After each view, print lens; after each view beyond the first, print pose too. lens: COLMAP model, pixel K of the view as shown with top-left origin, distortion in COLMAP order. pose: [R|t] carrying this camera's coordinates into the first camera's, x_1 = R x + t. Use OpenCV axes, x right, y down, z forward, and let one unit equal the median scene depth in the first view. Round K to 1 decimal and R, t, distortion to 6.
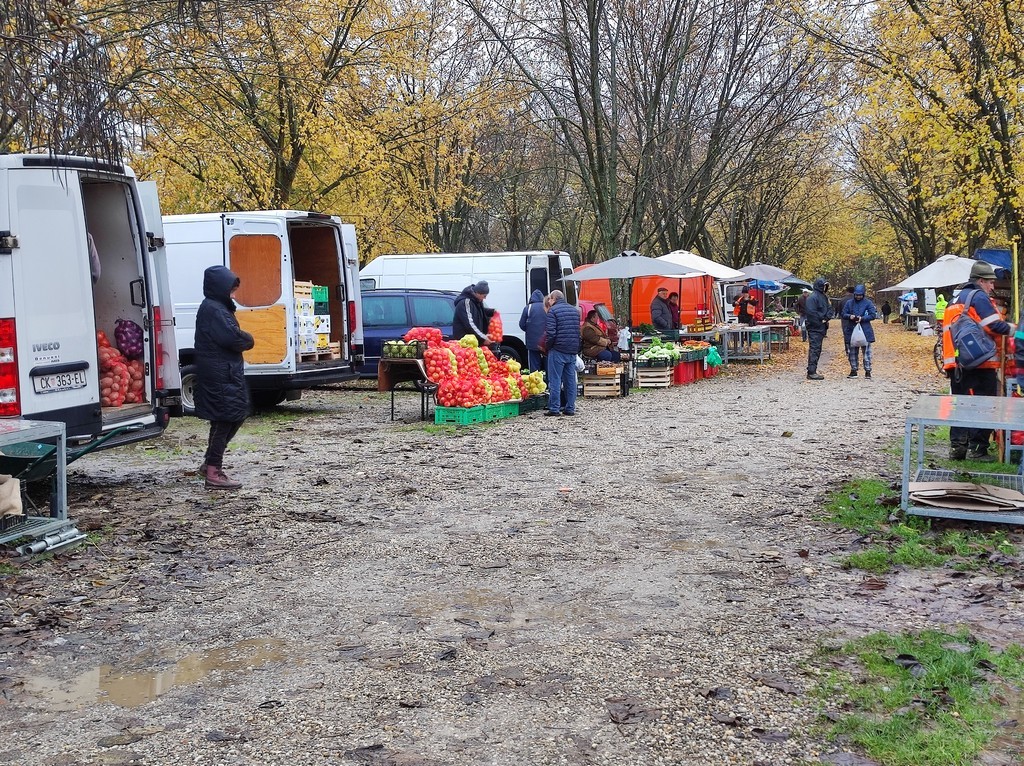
lens RADIAL K [[1316.8, 0, 509.9], [0, 1316.8, 386.1], [0, 0, 1]] dist [0.068205, -0.127535]
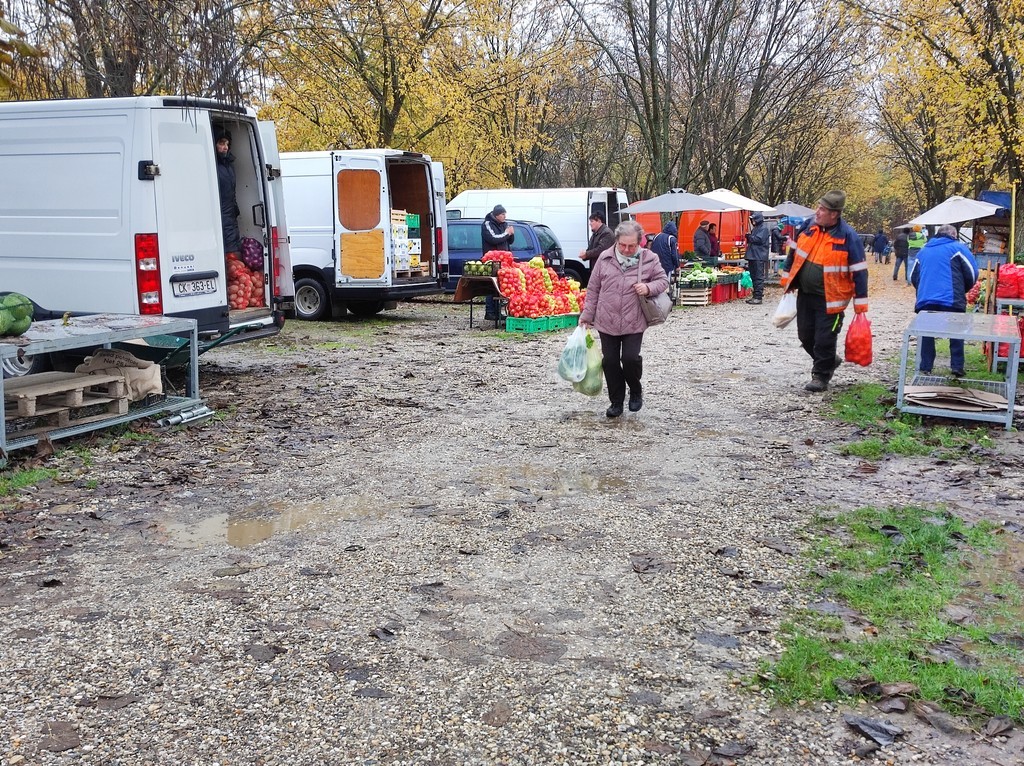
lens RADIAL K [[1100.6, 0, 509.0], [0, 1100.6, 382.3], [0, 0, 1]] dist [0.061314, -0.086504]
pose [[0.998021, 0.022584, -0.058678, 0.005630], [-0.018383, 0.997295, 0.071160, 0.004013], [0.060127, -0.069941, 0.995737, 0.002065]]
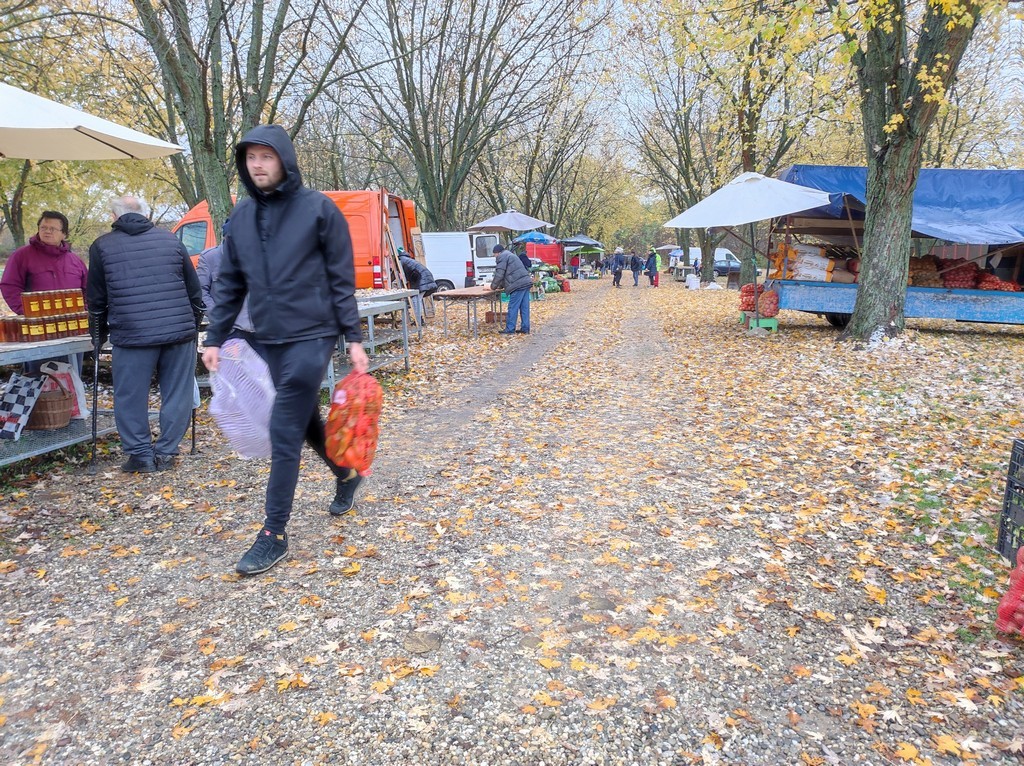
lens RADIAL K [[746.9, 0, 510.7], [0, 746.9, 381.0], [0, 0, 1]] dist [0.046799, -0.035569]
pose [[0.996848, -0.014008, 0.078089, 0.538875], [0.006247, 0.995092, 0.098754, -0.108338], [-0.079090, -0.097955, 0.992043, 1.821889]]
